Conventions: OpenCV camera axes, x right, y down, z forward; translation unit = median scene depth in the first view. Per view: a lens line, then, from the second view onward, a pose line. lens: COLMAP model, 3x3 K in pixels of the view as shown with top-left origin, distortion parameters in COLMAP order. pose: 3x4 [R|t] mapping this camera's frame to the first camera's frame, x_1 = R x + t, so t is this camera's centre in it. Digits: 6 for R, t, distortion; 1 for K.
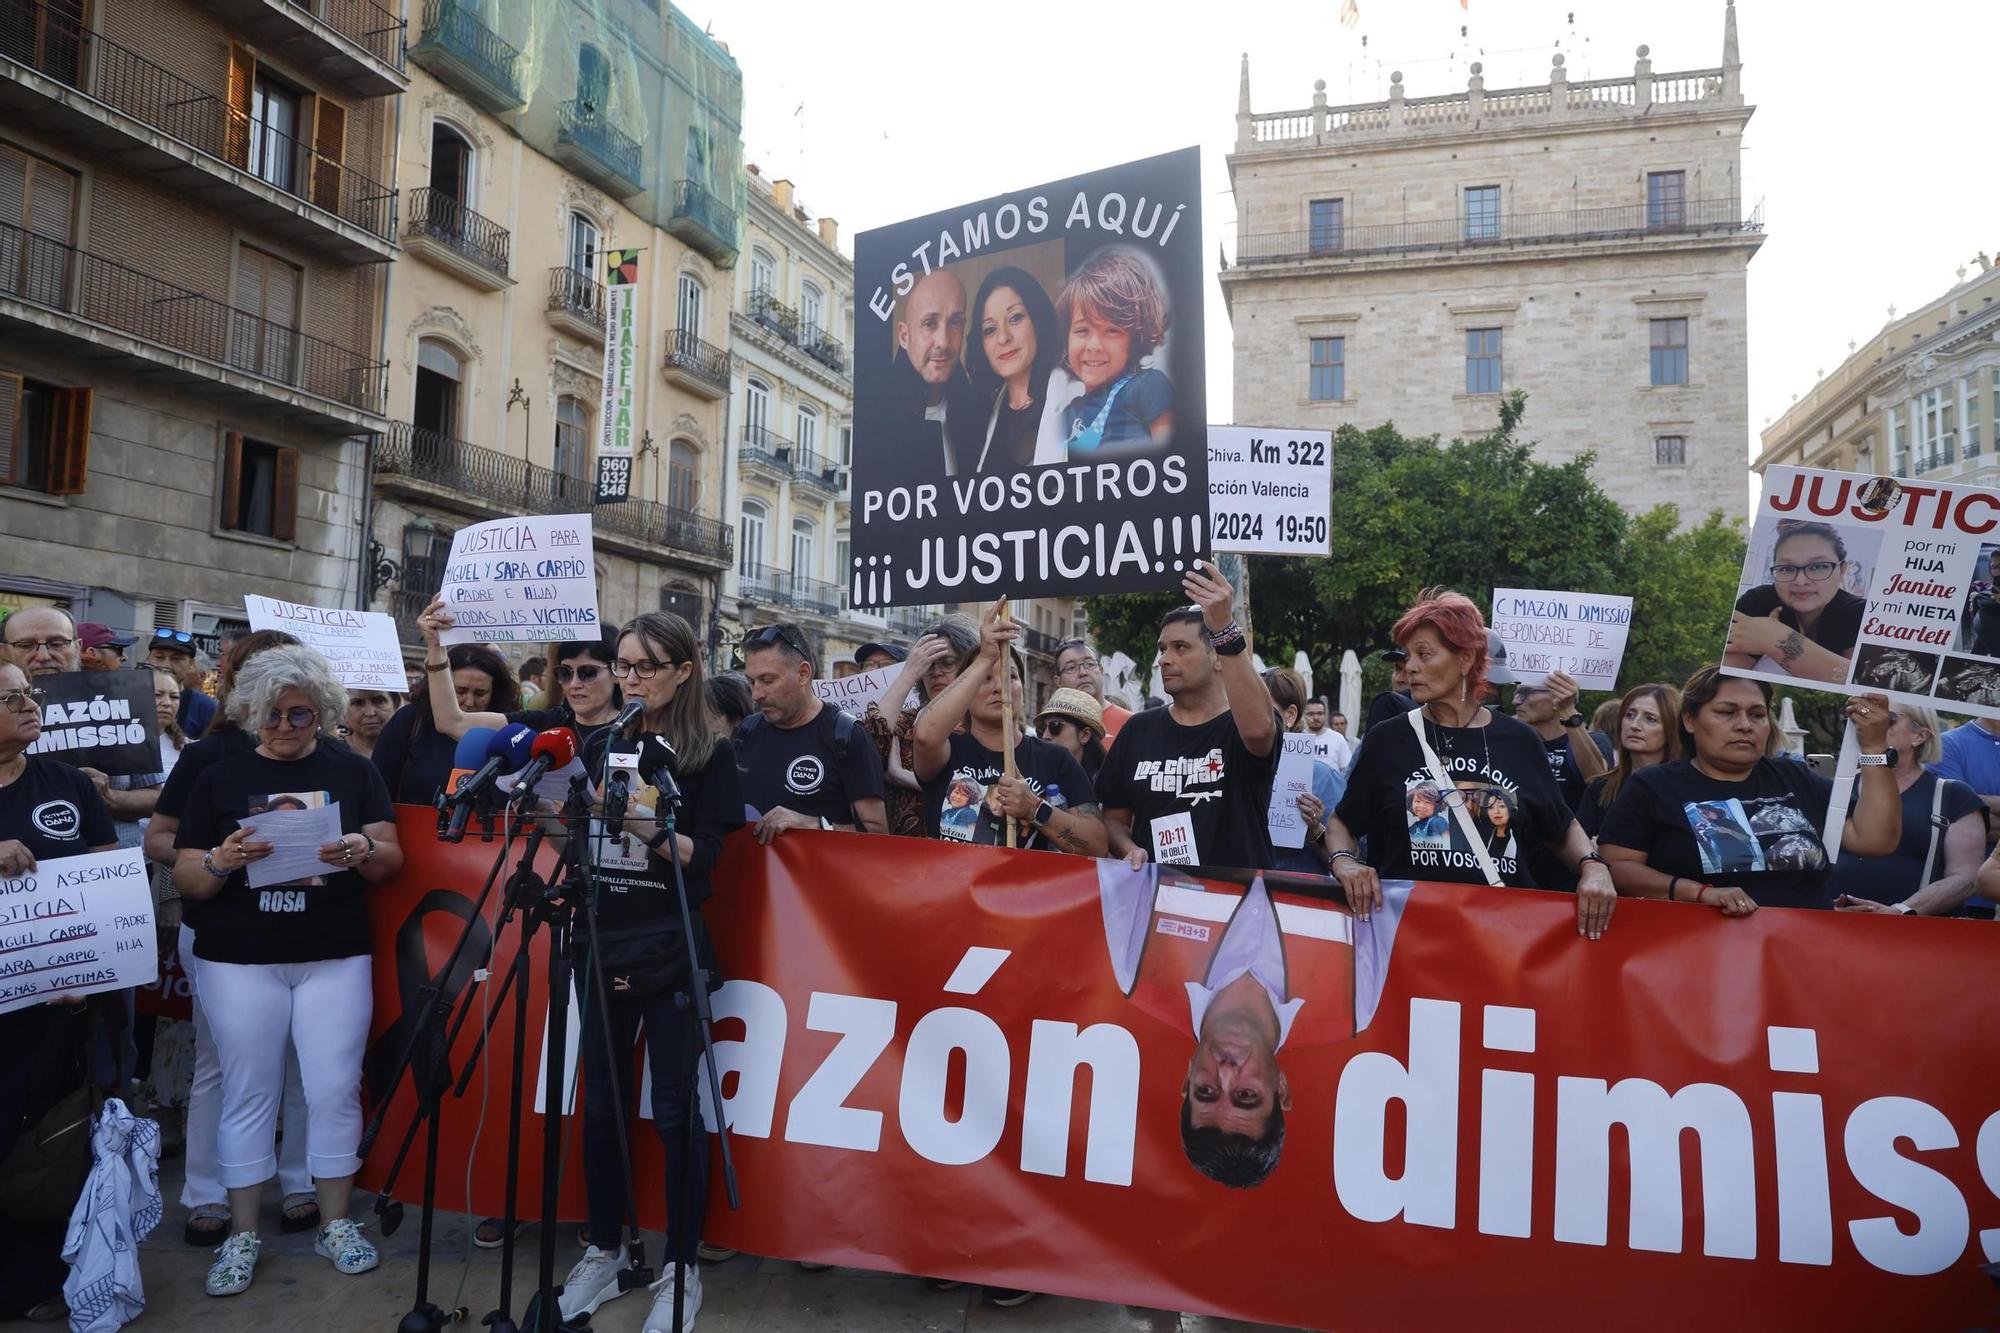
lens RADIAL K [[1325.1, 0, 1025.4], [0, 1325.1, 671.5], [0, 0, 1]] dist [-0.002926, 0.002087]
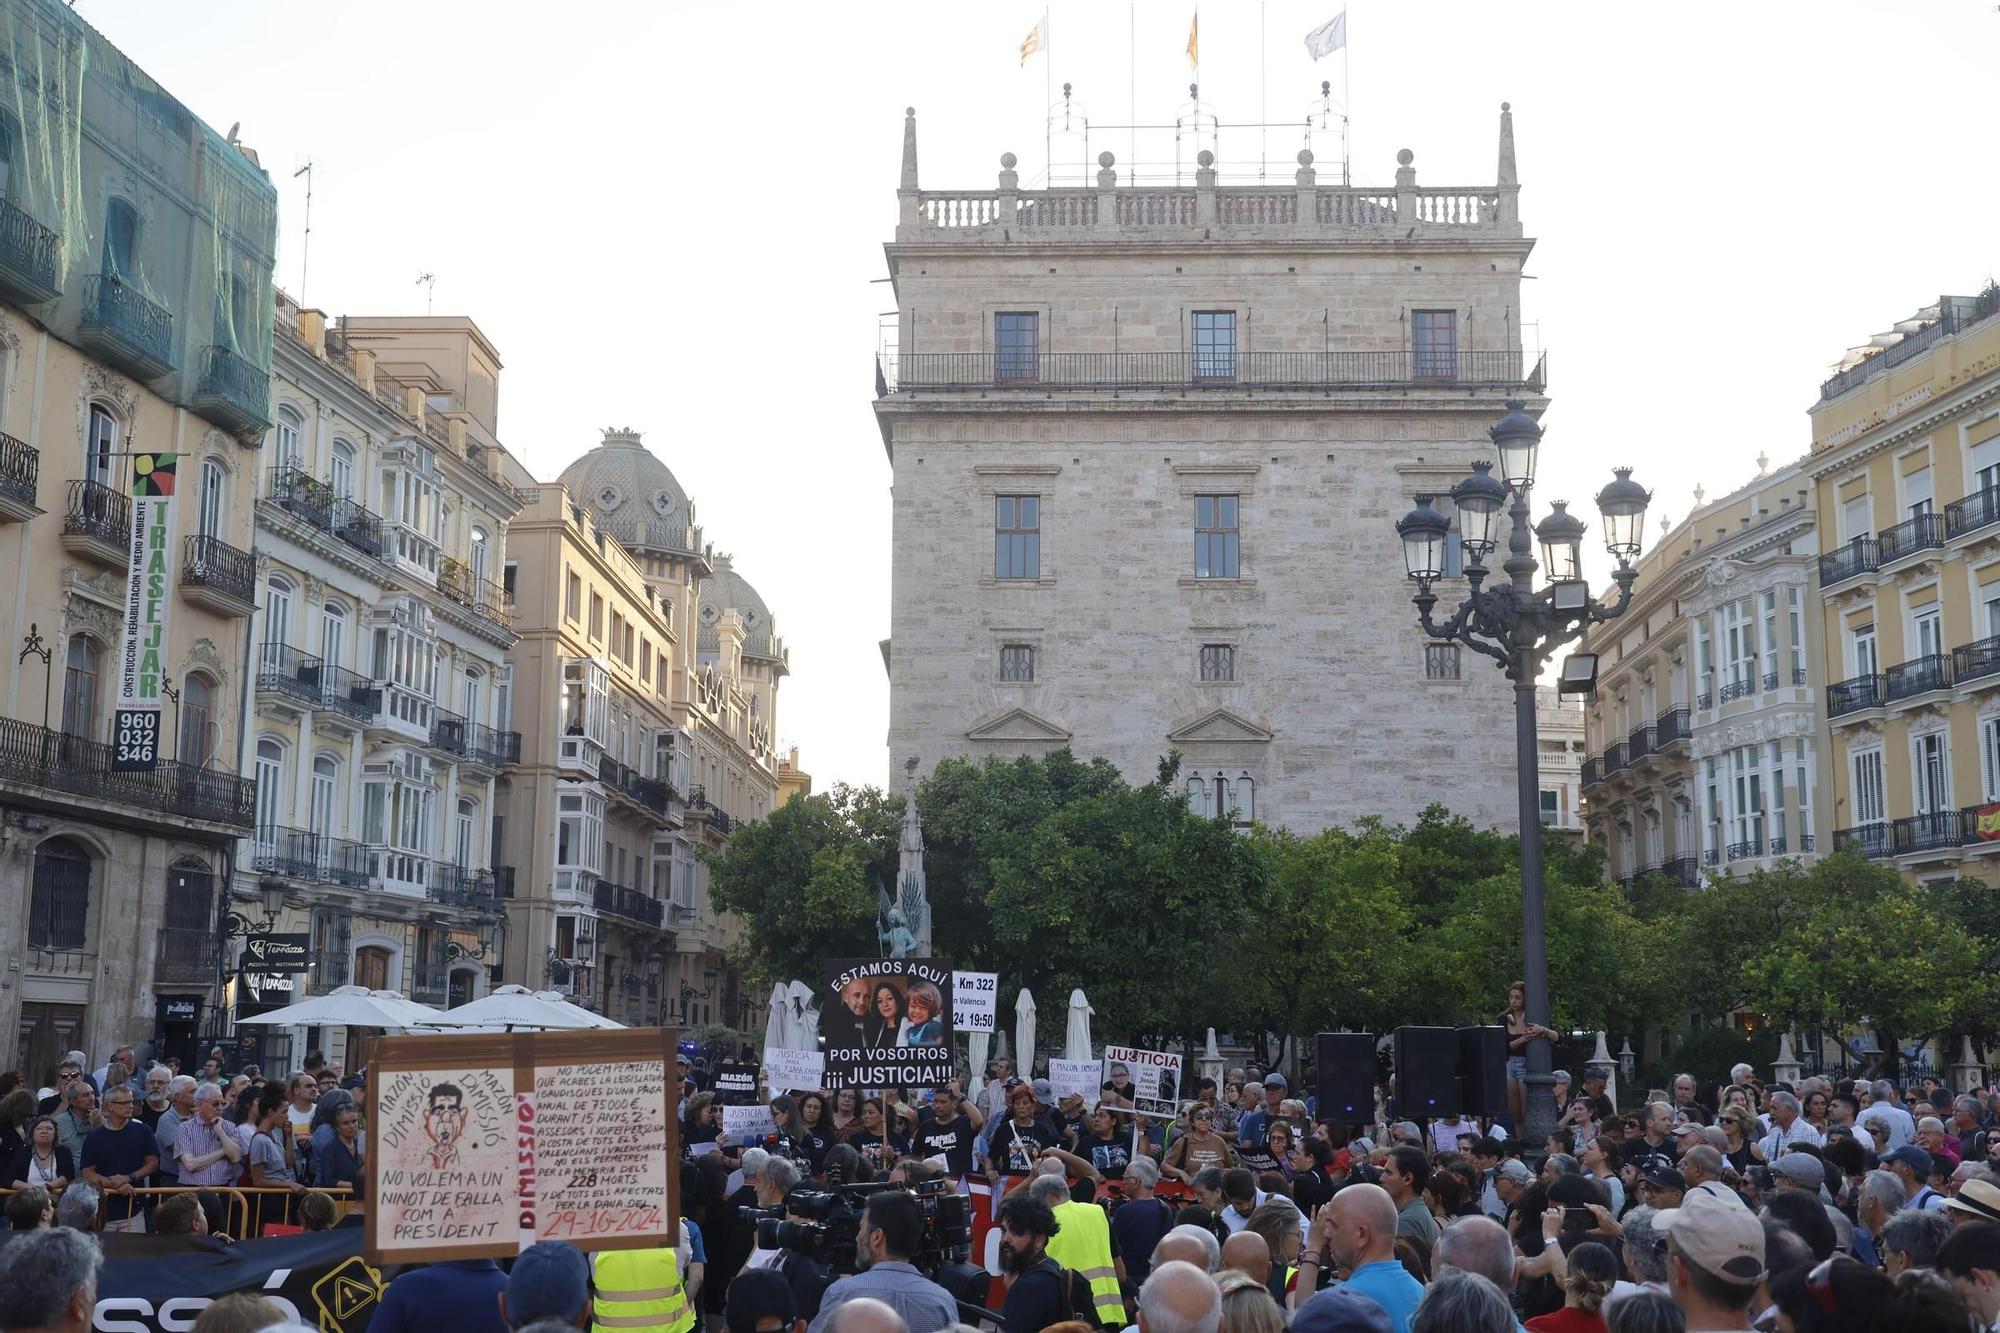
lens RADIAL K [[2329.9, 0, 1021.6], [0, 2329.9, 669.0], [0, 0, 1]] dist [0.028073, 0.027715]
pose [[0.975761, 0.020212, 0.217906, -0.058023], [0.000046, 0.995707, -0.092565, -0.033551], [-0.218841, 0.090331, 0.971570, -0.285891]]
